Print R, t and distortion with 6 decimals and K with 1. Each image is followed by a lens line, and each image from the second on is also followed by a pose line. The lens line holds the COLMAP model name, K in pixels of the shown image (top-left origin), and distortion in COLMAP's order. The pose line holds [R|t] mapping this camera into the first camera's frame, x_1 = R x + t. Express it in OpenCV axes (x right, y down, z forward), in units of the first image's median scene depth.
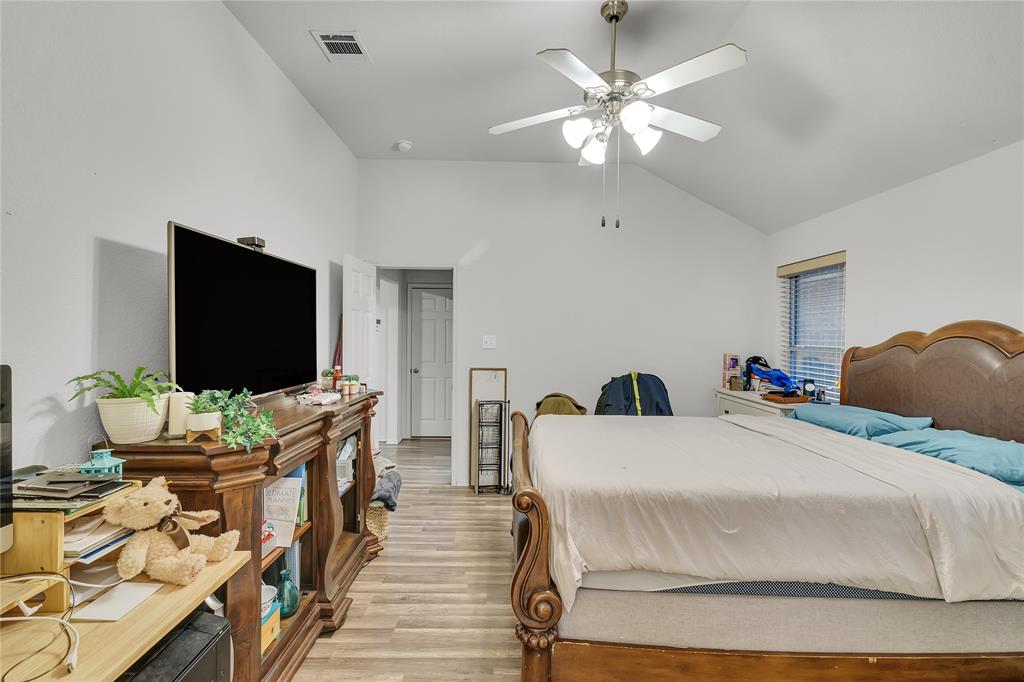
lens RADIAL K [[471.8, 0, 509.5], [0, 471.8, 339.0], [0, 0, 1]] dist [-0.002215, 0.000184]
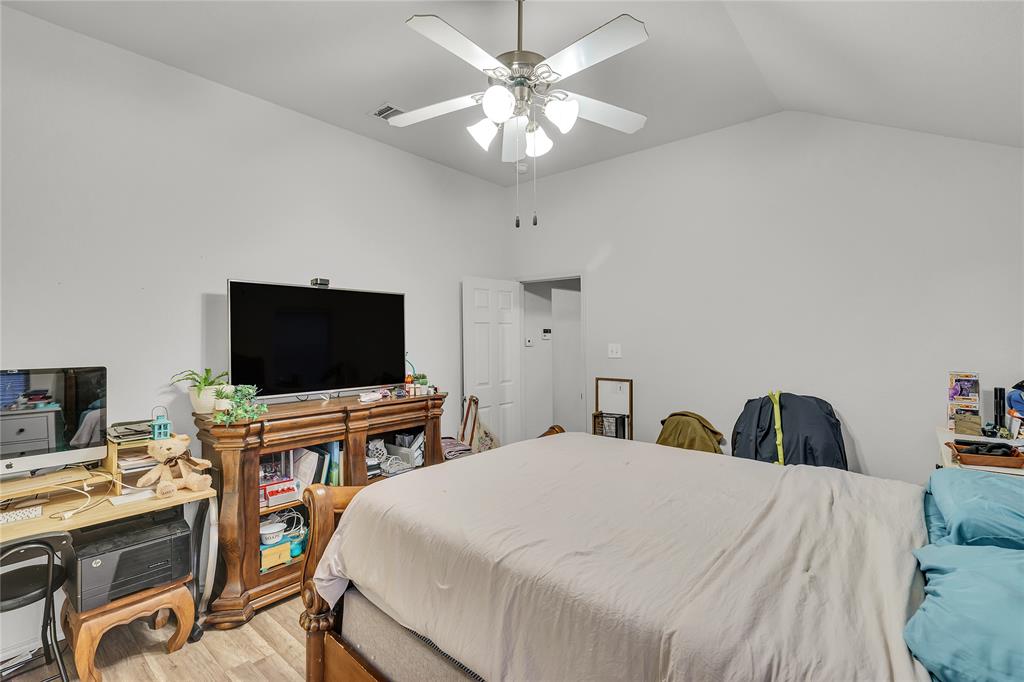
lens RADIAL K [[467.1, 0, 512.7], [0, 467.1, 331.7], [0, 0, 1]] dist [-0.002186, 0.001126]
pose [[0.748466, -0.024960, -0.662703, 0.568861], [0.007913, 0.999556, -0.028710, -0.008412], [0.663126, 0.016245, 0.748332, 0.235106]]
